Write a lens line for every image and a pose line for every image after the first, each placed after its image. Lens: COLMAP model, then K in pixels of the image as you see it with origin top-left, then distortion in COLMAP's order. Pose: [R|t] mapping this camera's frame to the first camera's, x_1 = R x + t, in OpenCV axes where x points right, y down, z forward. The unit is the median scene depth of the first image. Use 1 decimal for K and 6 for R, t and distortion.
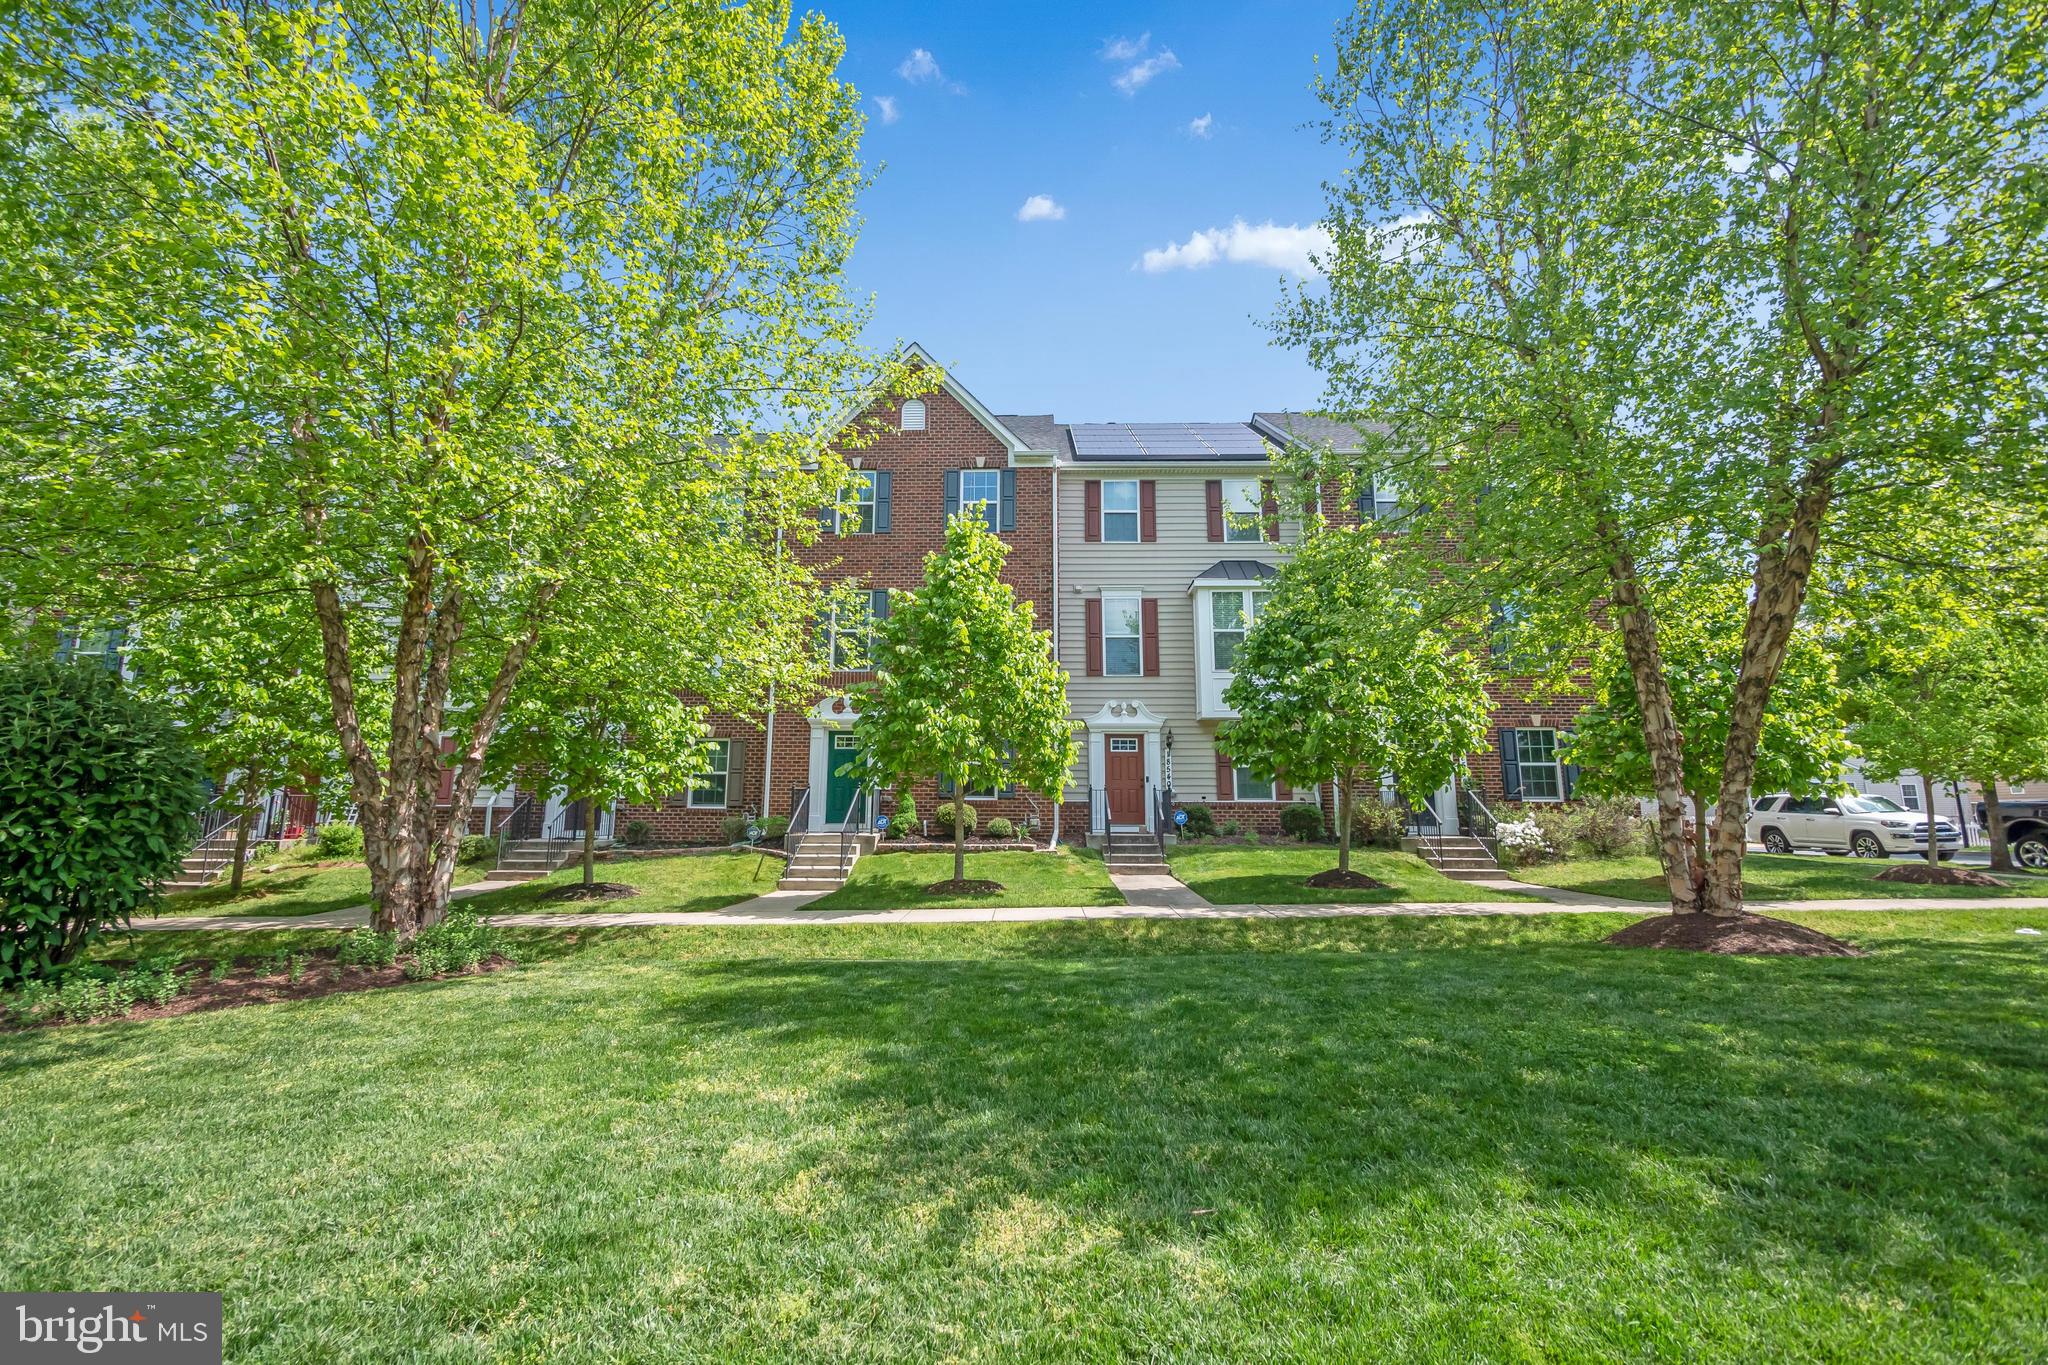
lens RADIAL K [[889.9, 0, 1022.2], [0, 889.9, 707.6], [0, 0, 1]] dist [-0.001143, -0.000091]
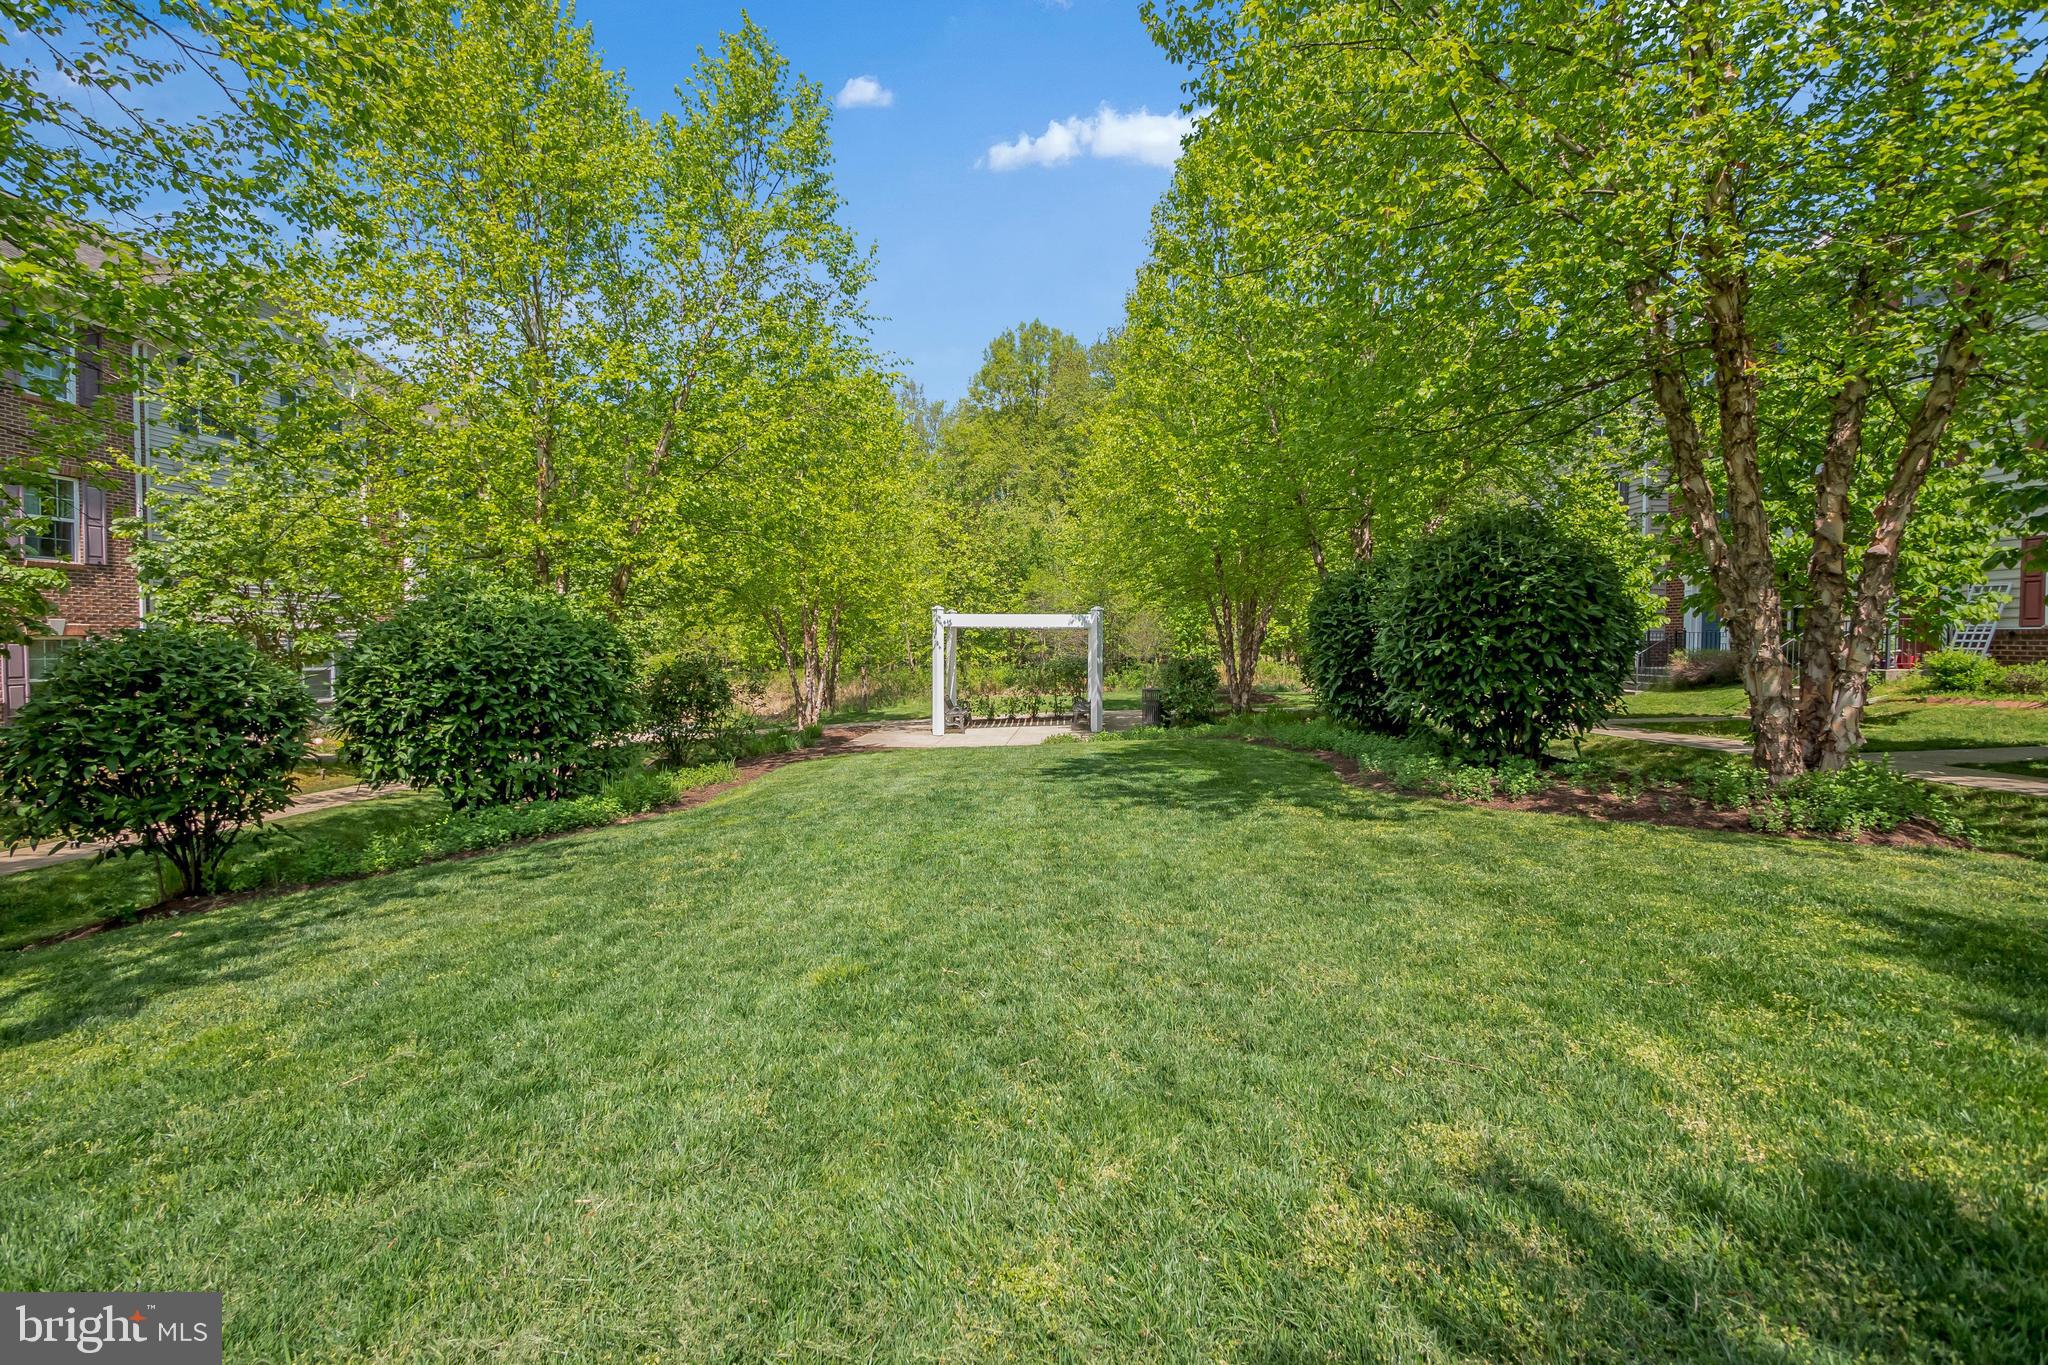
lens RADIAL K [[894.3, 0, 1021.7], [0, 894.3, 671.1], [0, 0, 1]] dist [-0.001574, -0.000290]
pose [[-0.023670, 0.024310, -0.999424, 0.139135], [0.119129, 0.992650, 0.021324, 0.058565], [0.992597, -0.118556, -0.026392, 0.343763]]
